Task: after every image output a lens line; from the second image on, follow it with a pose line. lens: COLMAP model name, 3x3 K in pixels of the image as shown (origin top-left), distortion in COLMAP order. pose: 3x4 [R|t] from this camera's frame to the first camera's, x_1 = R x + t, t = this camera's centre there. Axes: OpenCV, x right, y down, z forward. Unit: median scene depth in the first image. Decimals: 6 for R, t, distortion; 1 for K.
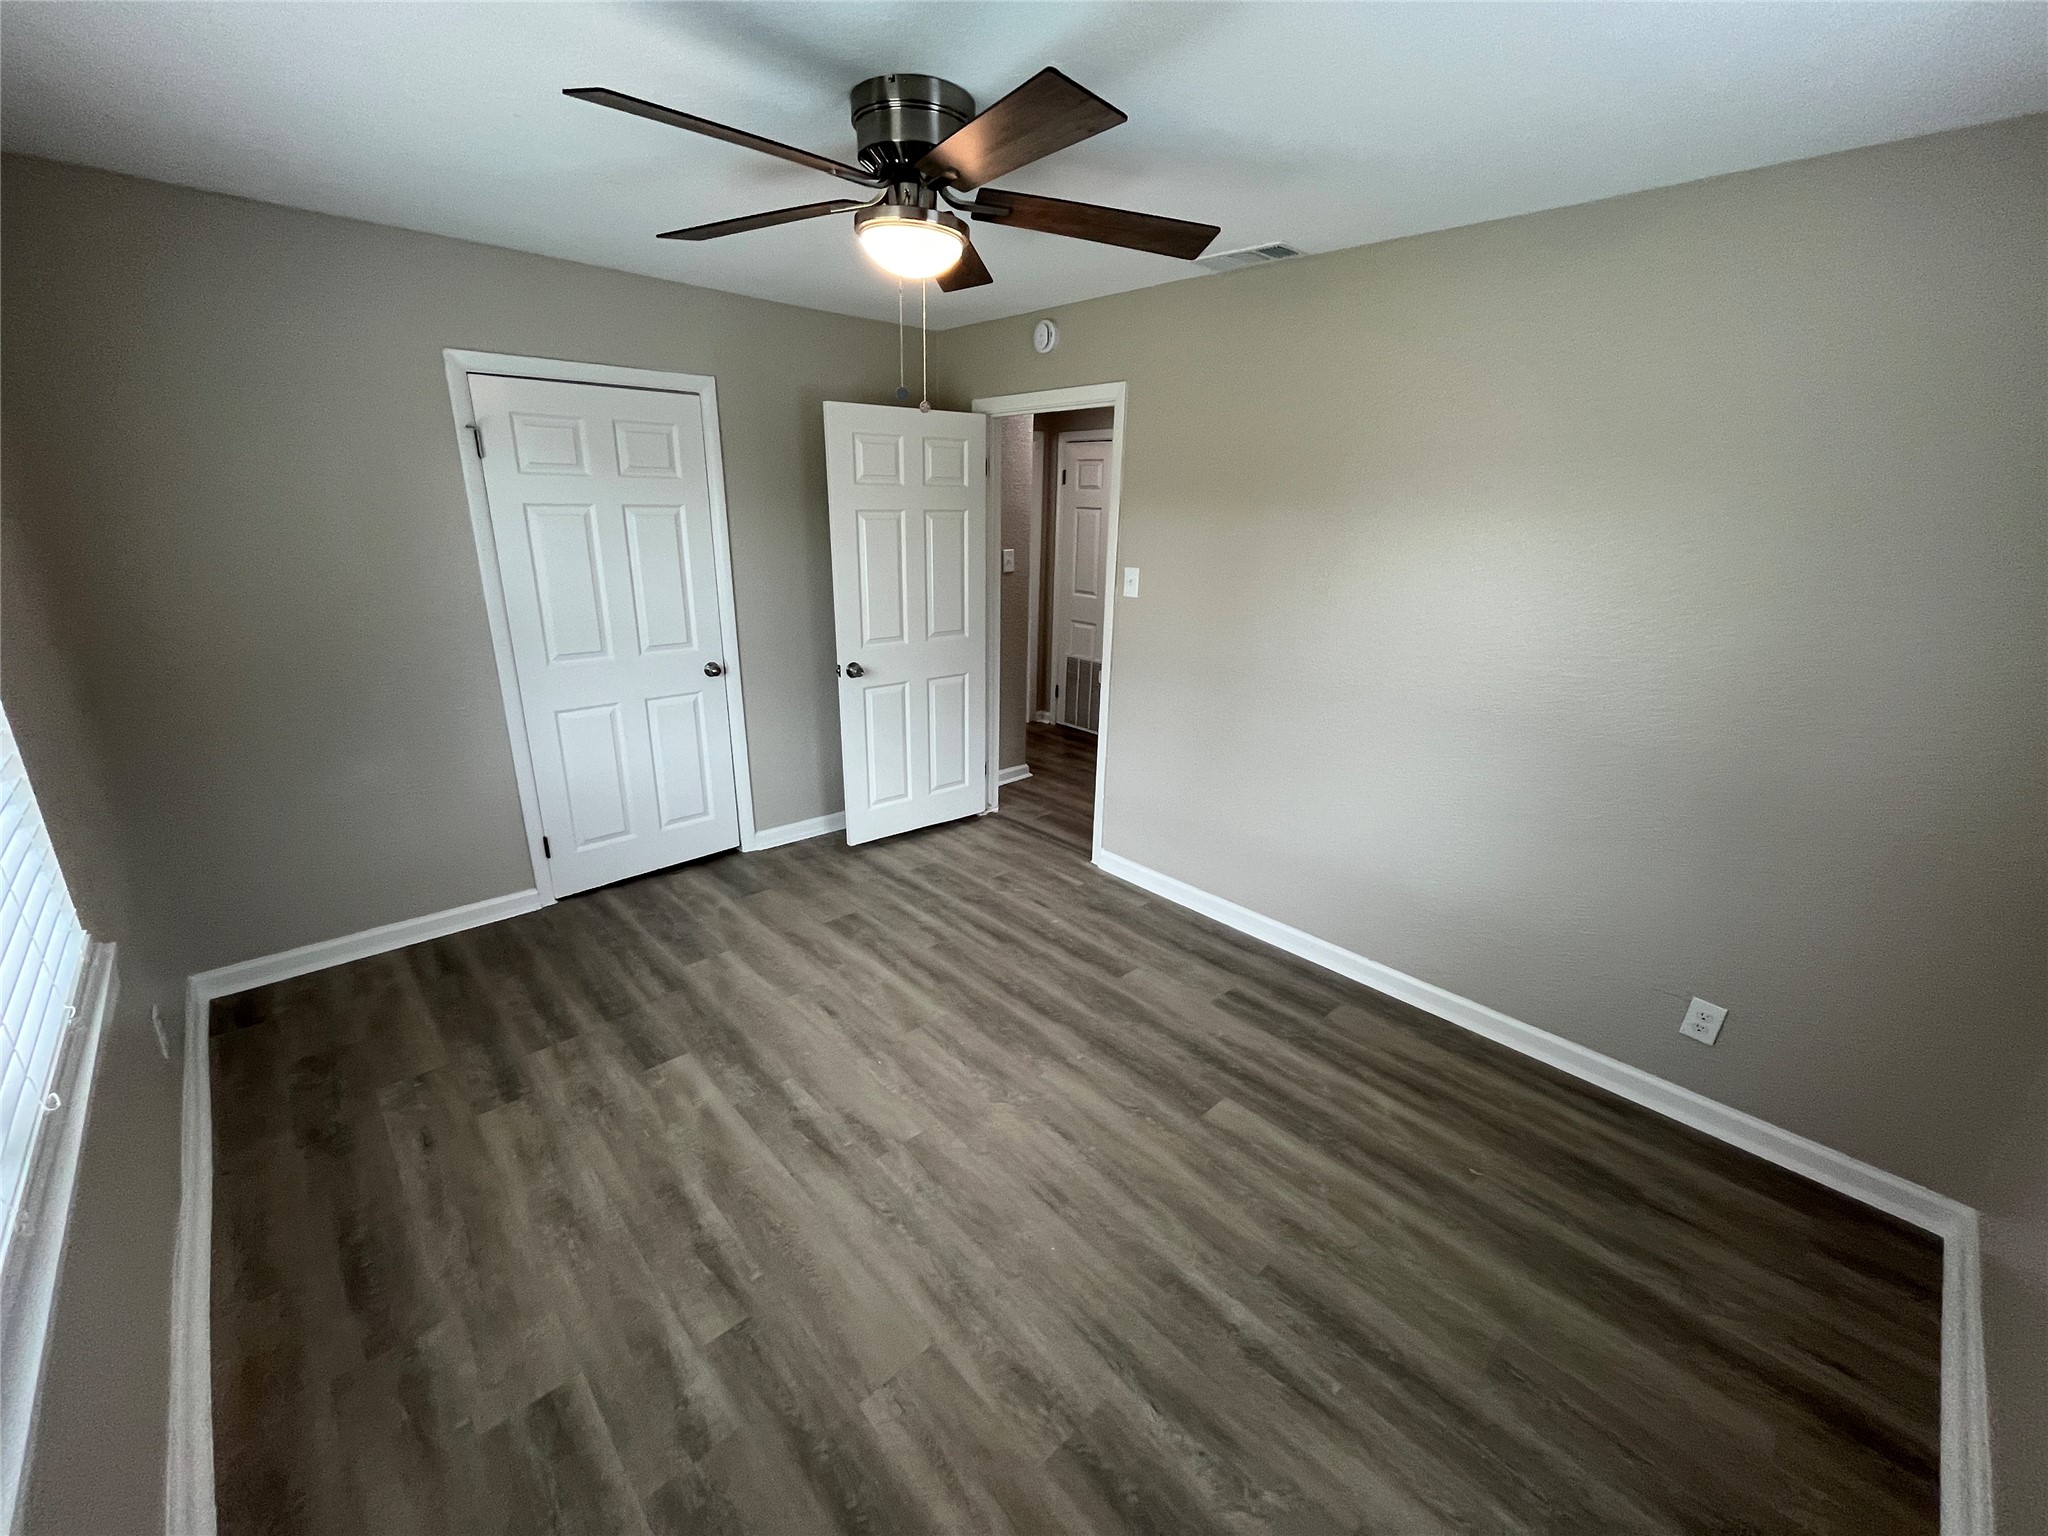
lens RADIAL K [[828.8, 0, 1023.3], [0, 828.8, 765.2], [0, 0, 1]] dist [-0.000552, -0.000601]
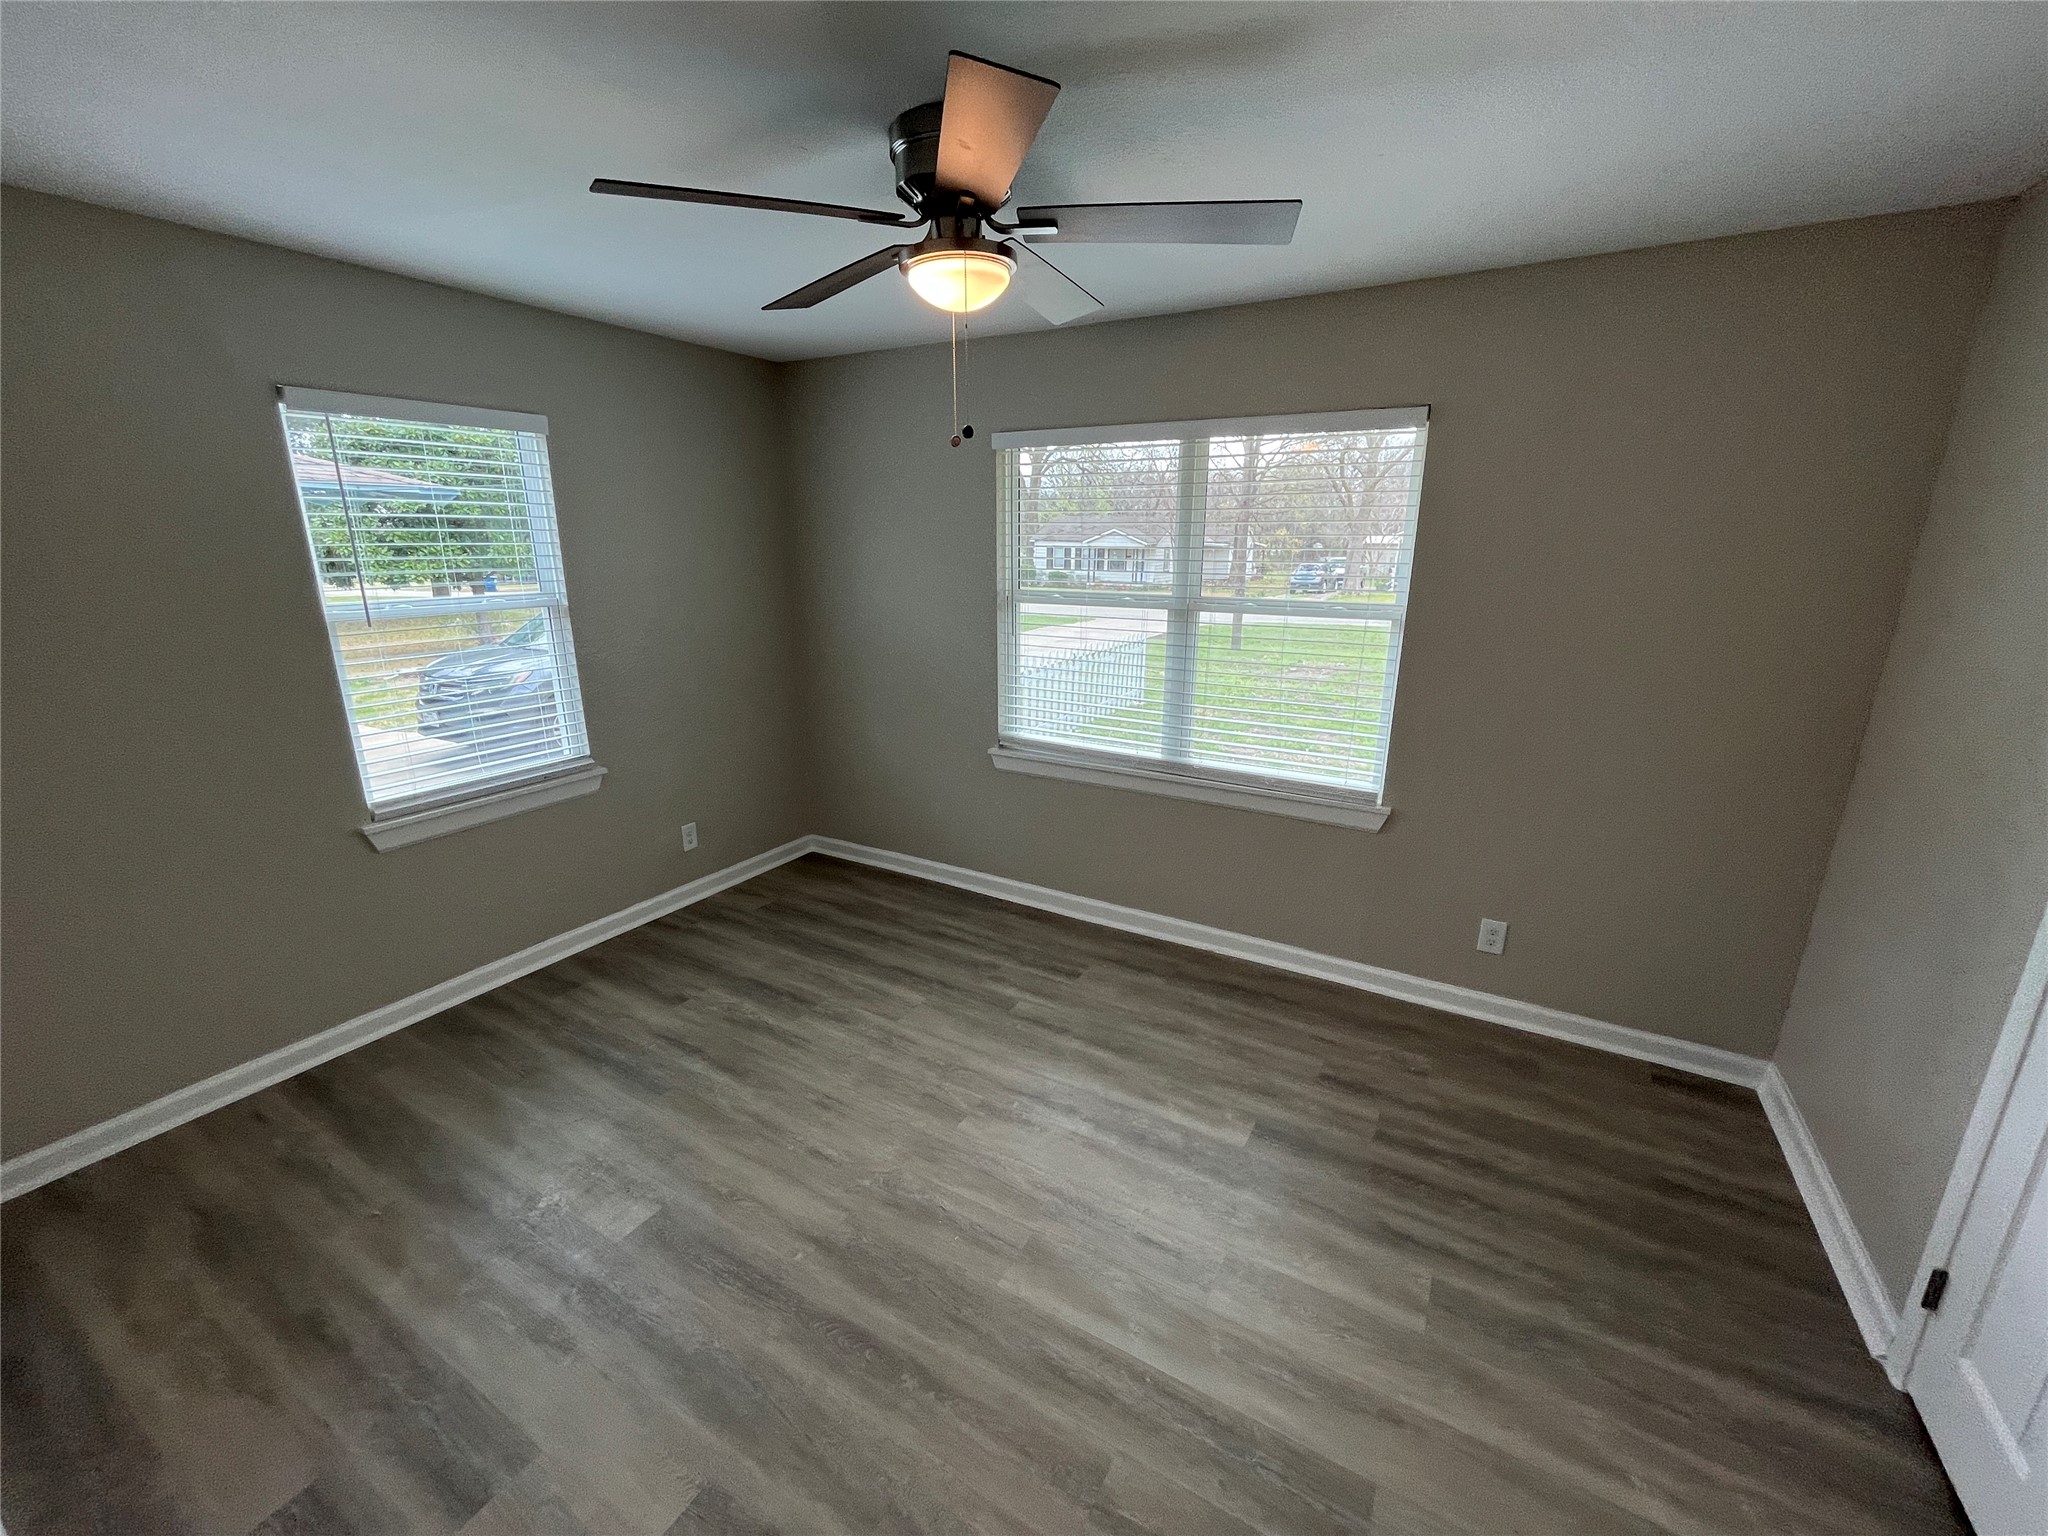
lens RADIAL K [[828.8, 0, 1023.3], [0, 828.8, 765.2], [0, 0, 1]] dist [-0.000552, -0.000601]
pose [[-0.958628, 0.046762, -0.280796, 0.068234], [-0.114880, 0.838969, 0.531915, -0.492672], [0.260452, 0.542167, -0.798887, 1.535540]]
